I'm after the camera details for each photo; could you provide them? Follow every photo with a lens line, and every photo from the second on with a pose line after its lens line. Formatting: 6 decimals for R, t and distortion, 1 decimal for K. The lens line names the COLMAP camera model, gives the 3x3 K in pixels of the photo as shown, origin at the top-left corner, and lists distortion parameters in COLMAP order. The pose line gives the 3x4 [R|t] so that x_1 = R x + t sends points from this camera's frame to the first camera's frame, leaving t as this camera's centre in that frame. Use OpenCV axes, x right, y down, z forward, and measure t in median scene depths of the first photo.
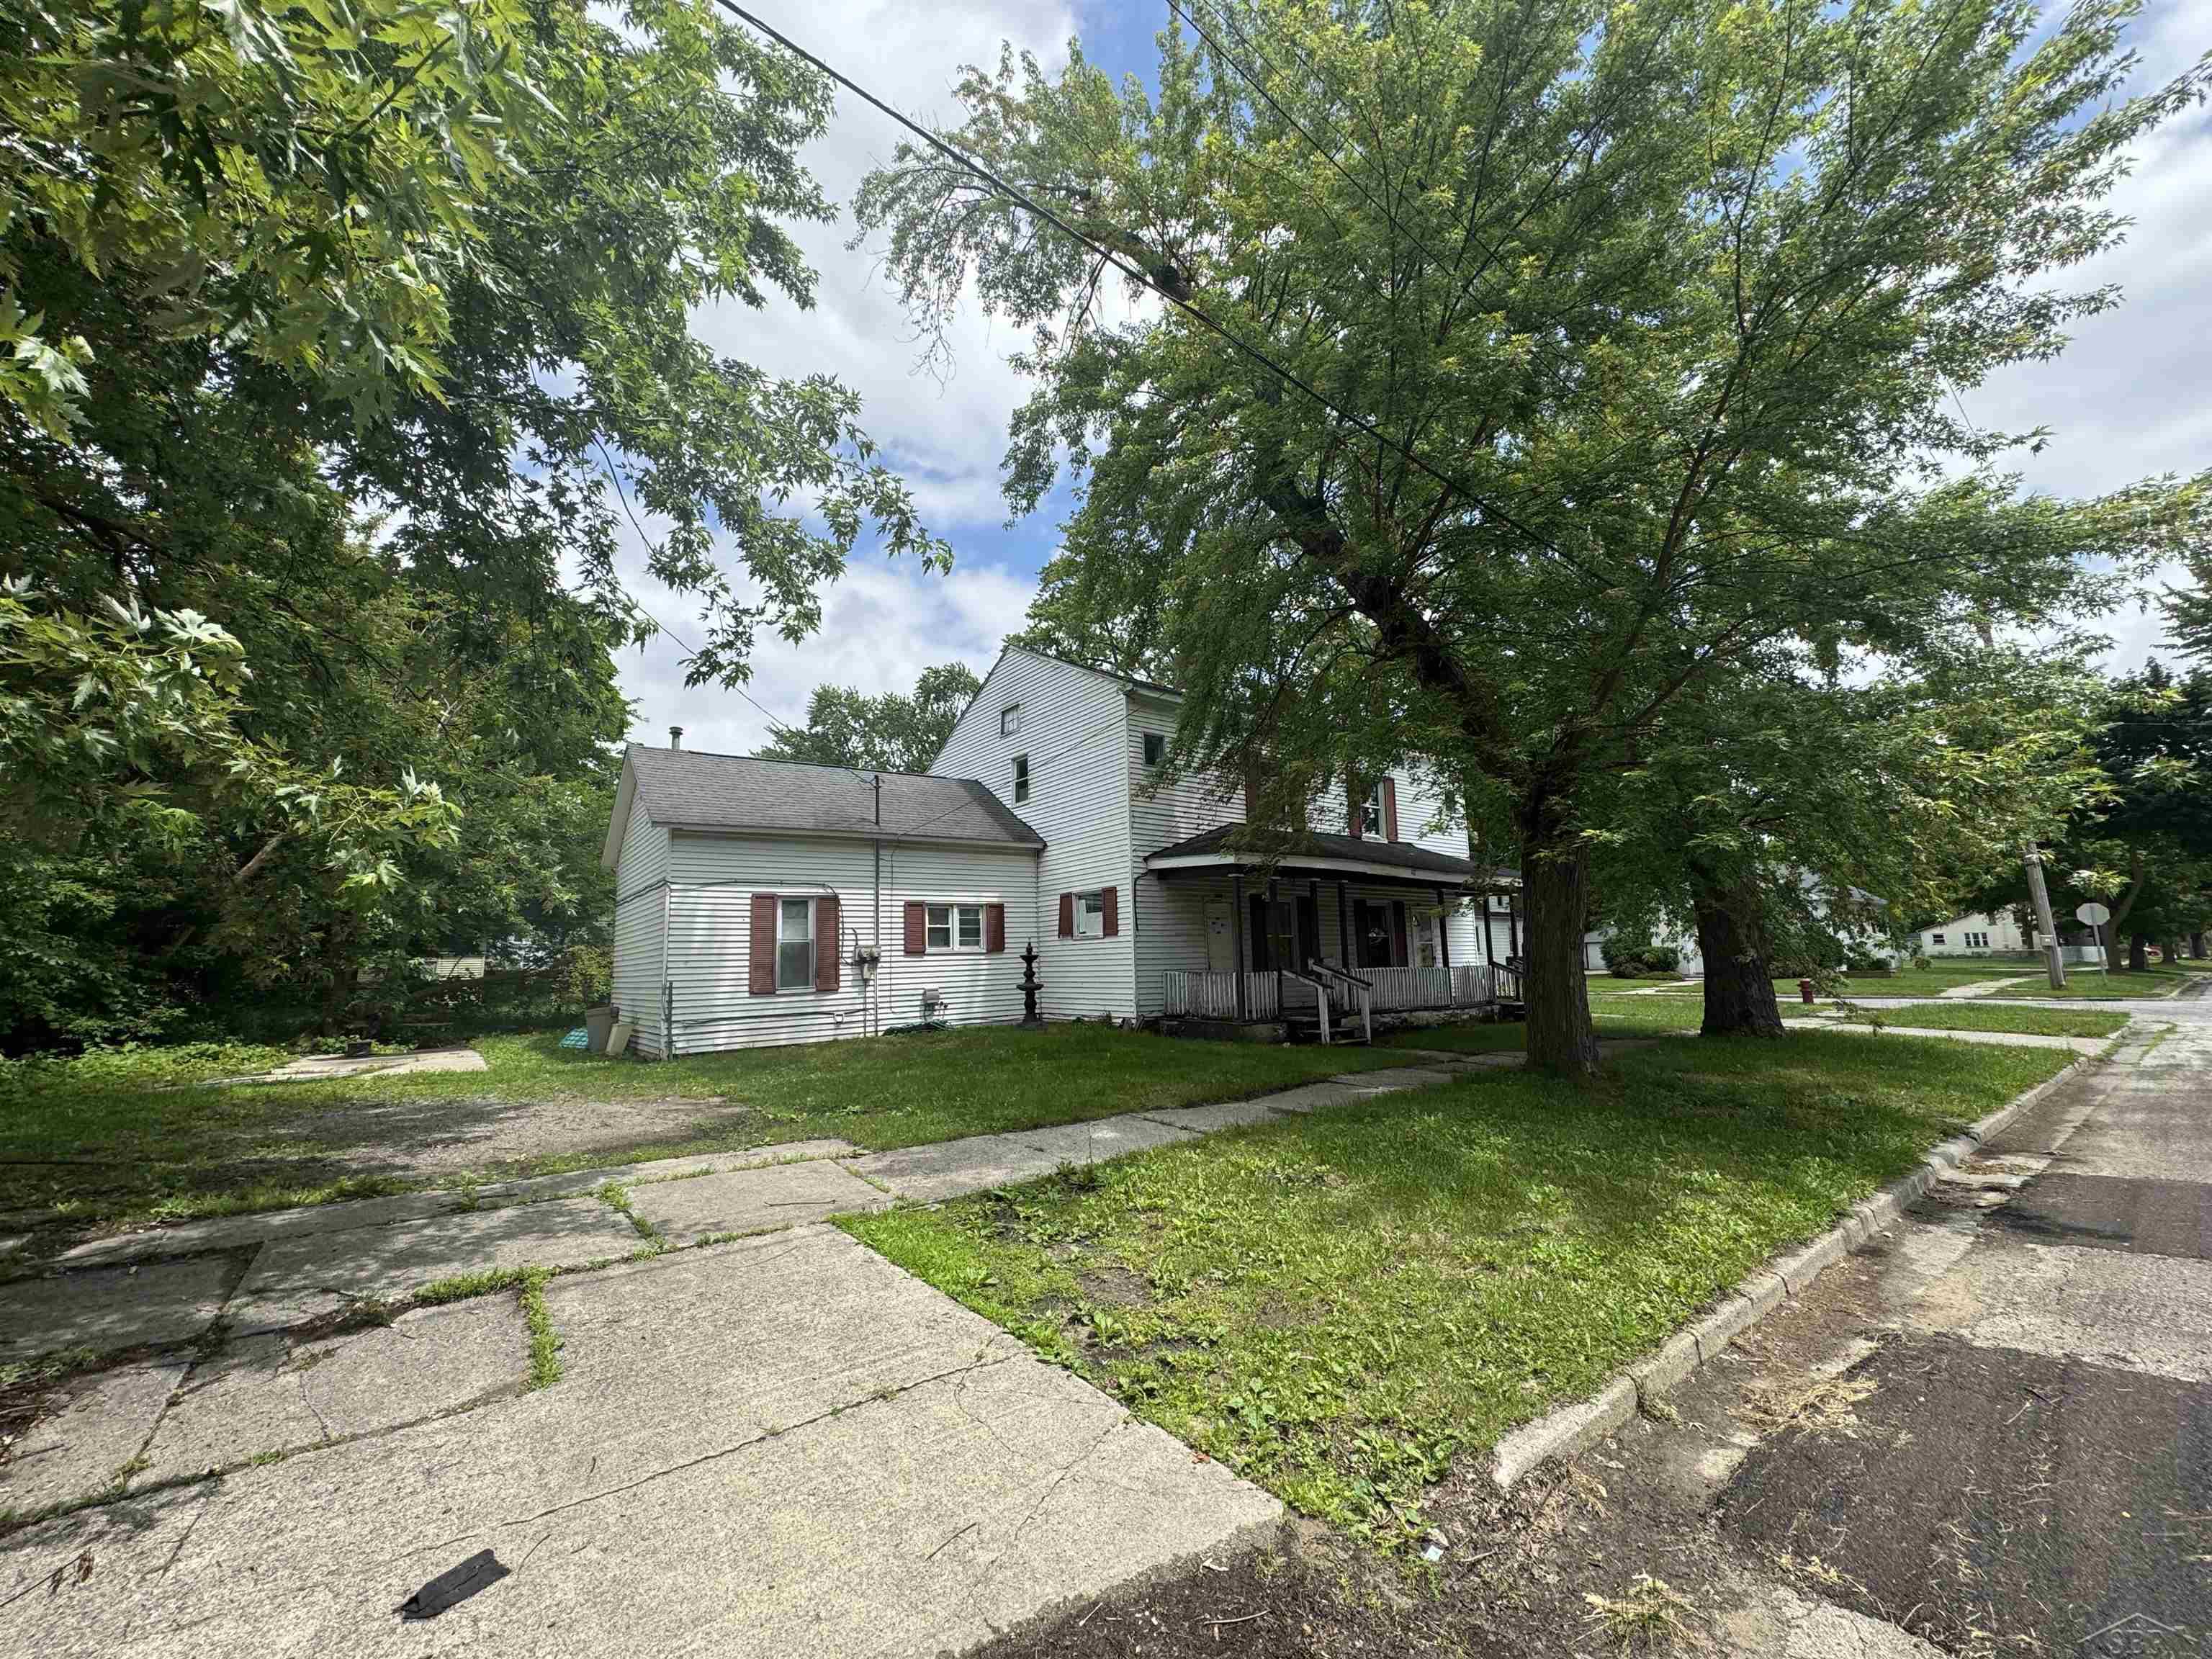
lens RADIAL K [[877.0, 0, 1107.8], [0, 877.0, 827.7], [0, 0, 1]] dist [-0.000821, 0.000544]
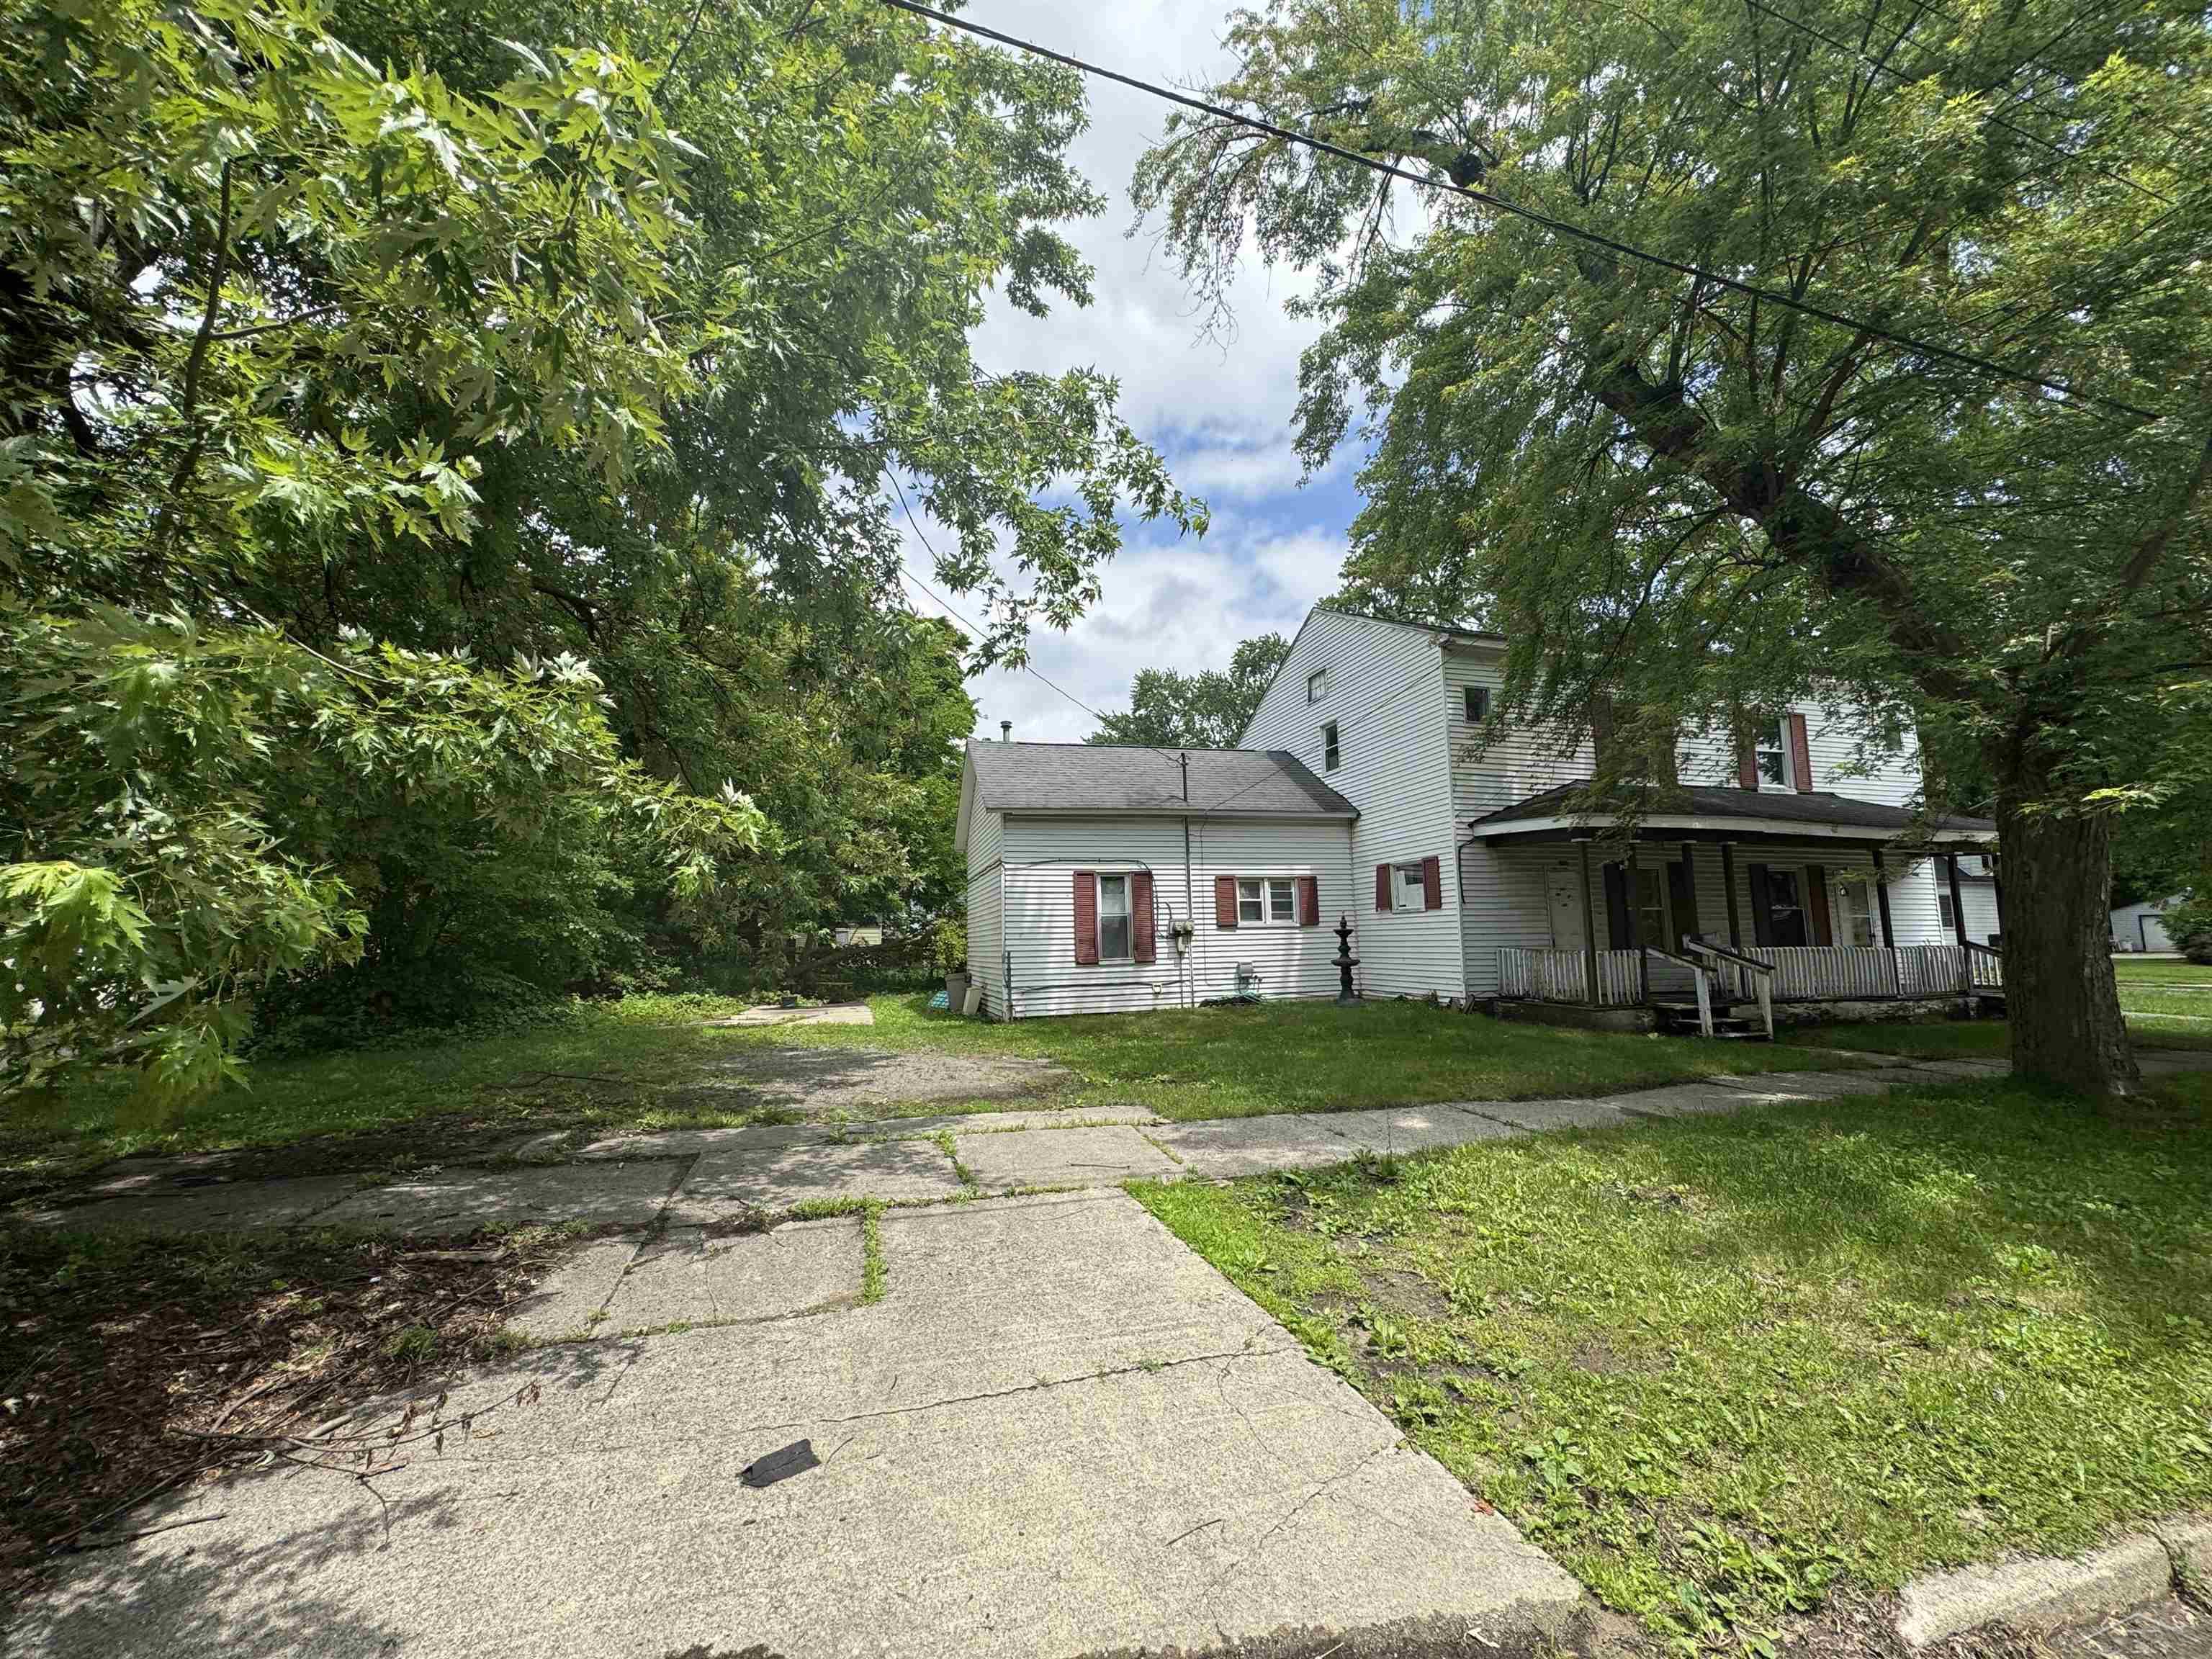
lens RADIAL K [[877.0, 0, 1107.8], [0, 877.0, 827.7], [0, 0, 1]] dist [-0.000821, 0.000544]
pose [[0.931629, -0.036200, -0.361603, 0.037538], [0.047447, 0.998625, 0.022270, 0.000523], [0.360300, -0.037904, 0.932066, 0.026931]]
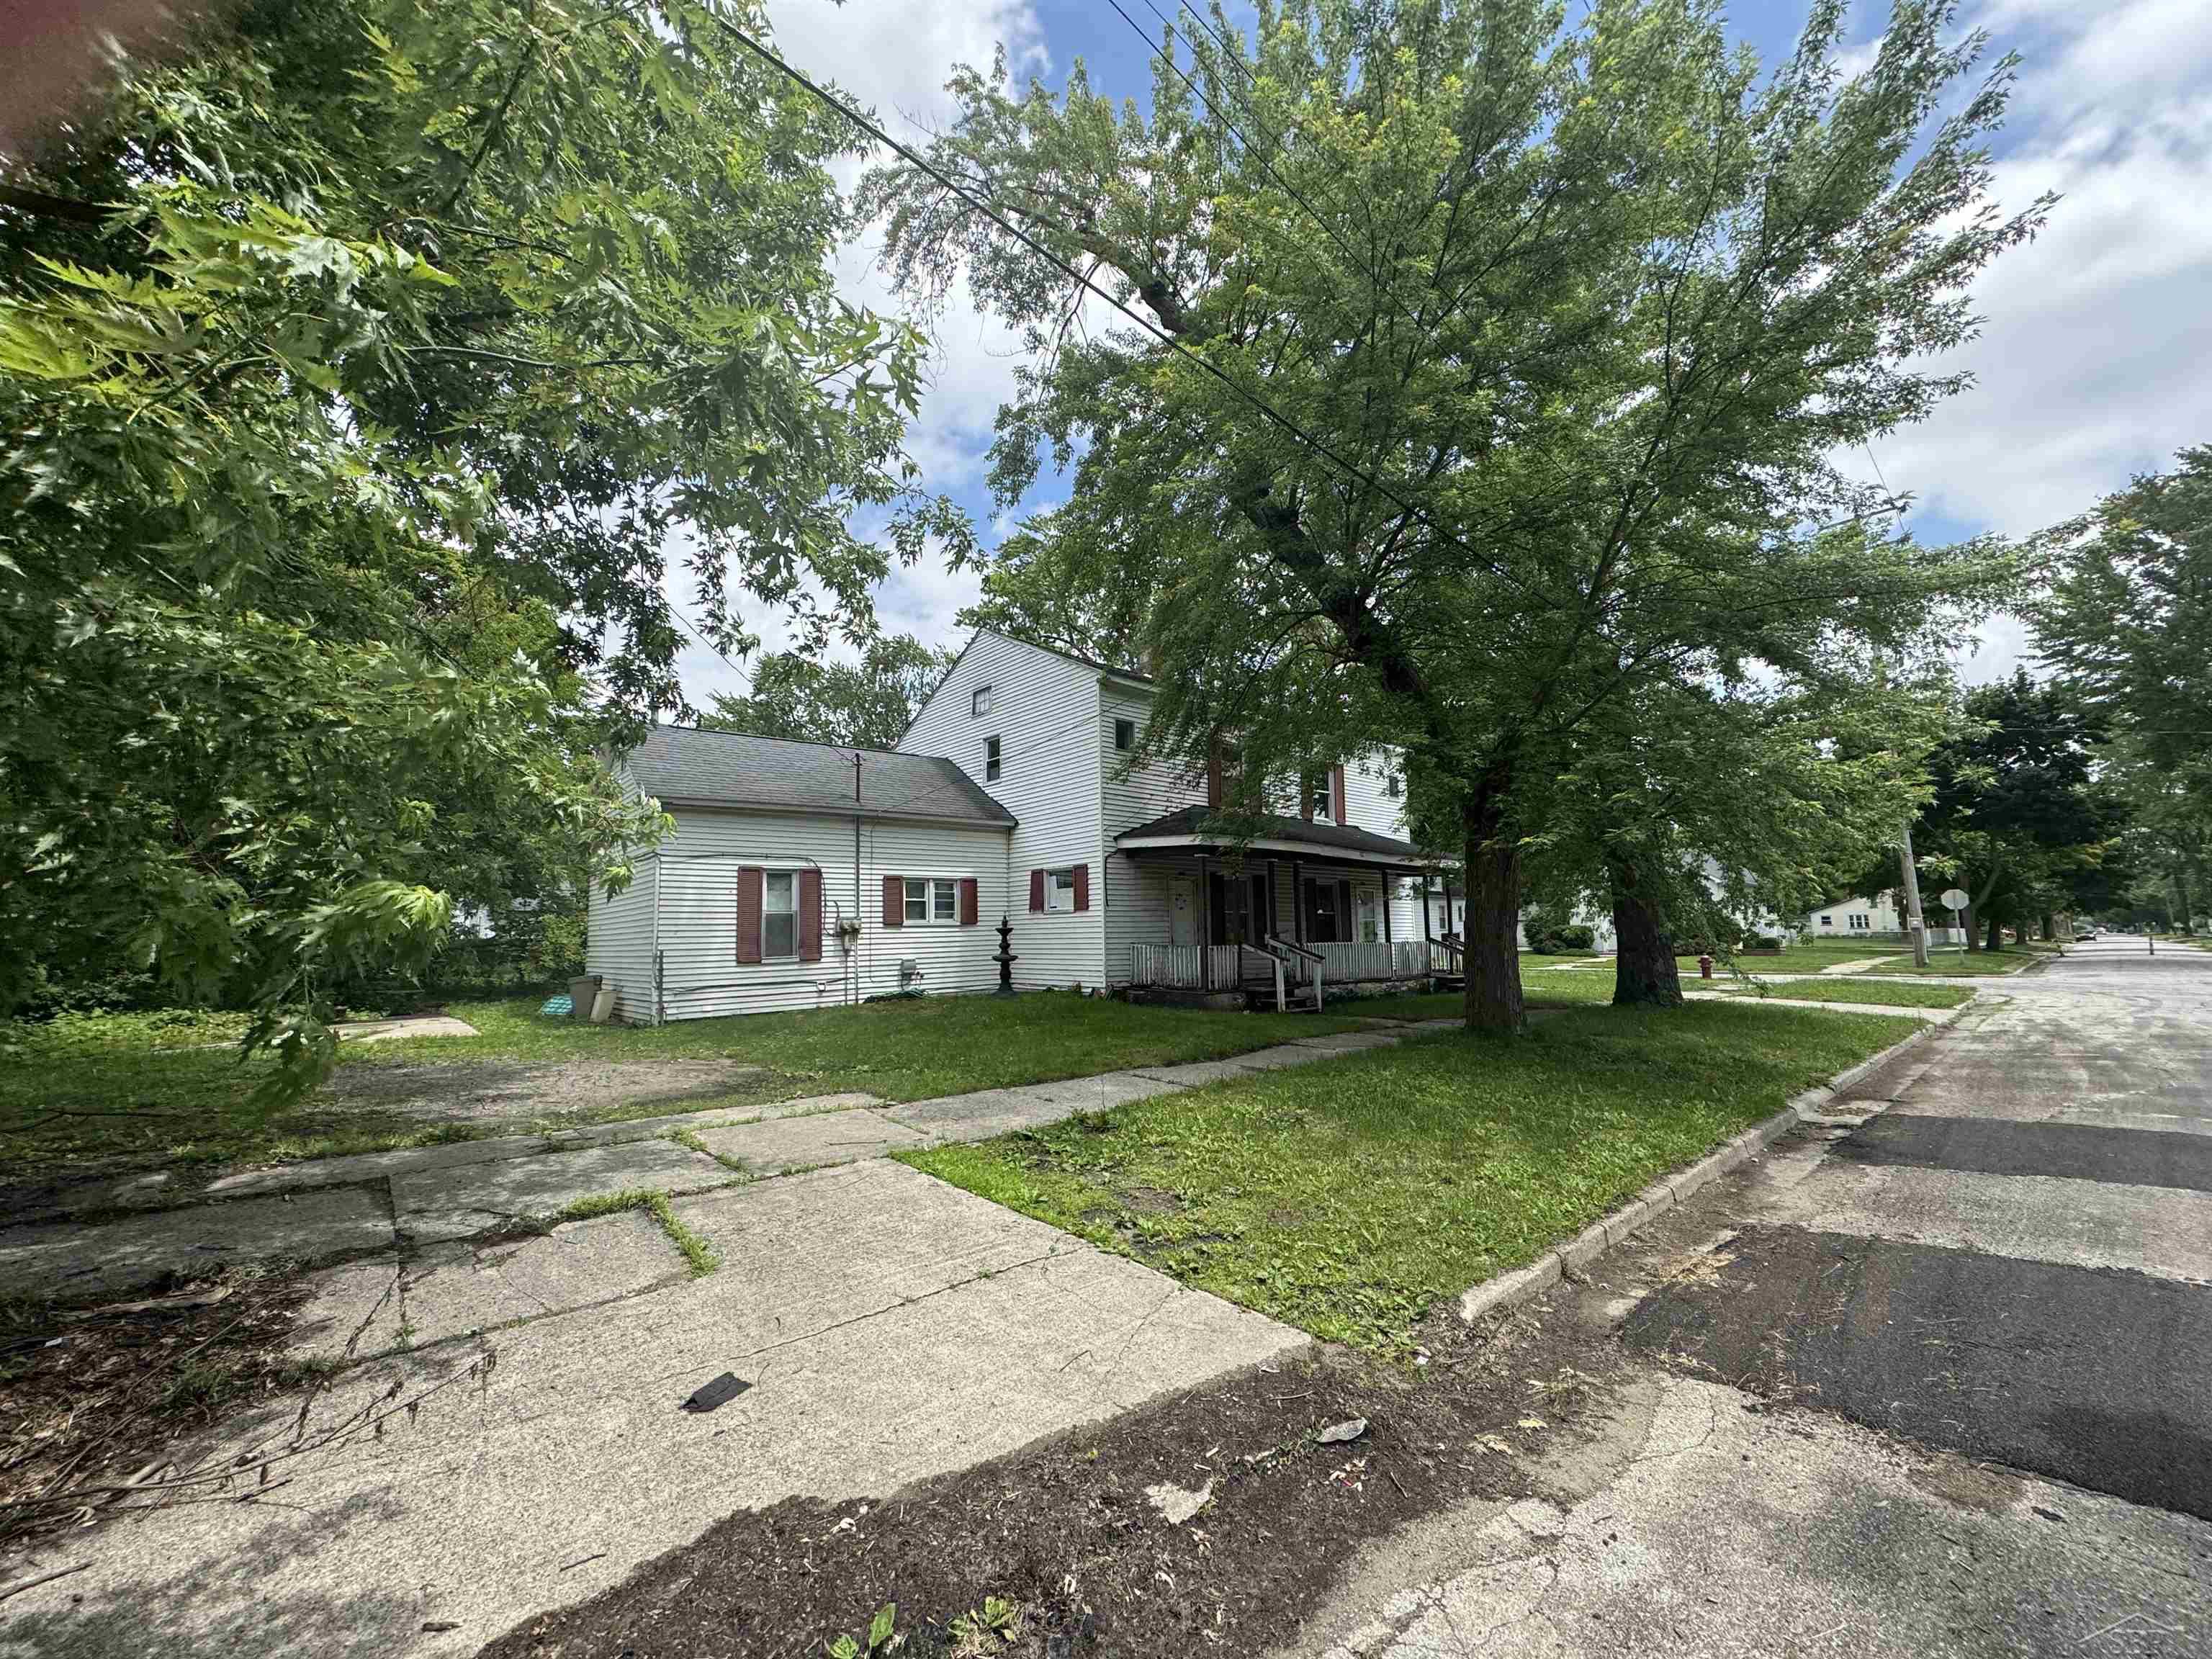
lens RADIAL K [[882.9, 0, 1108.3], [0, 882.9, 824.4], [0, 0, 1]] dist [0.000345, 0.000414]
pose [[0.997248, 0.016996, 0.072164, -0.077290], [-0.018878, 0.999497, 0.025477, -0.014555], [-0.071695, -0.026769, 0.997067, -0.108464]]
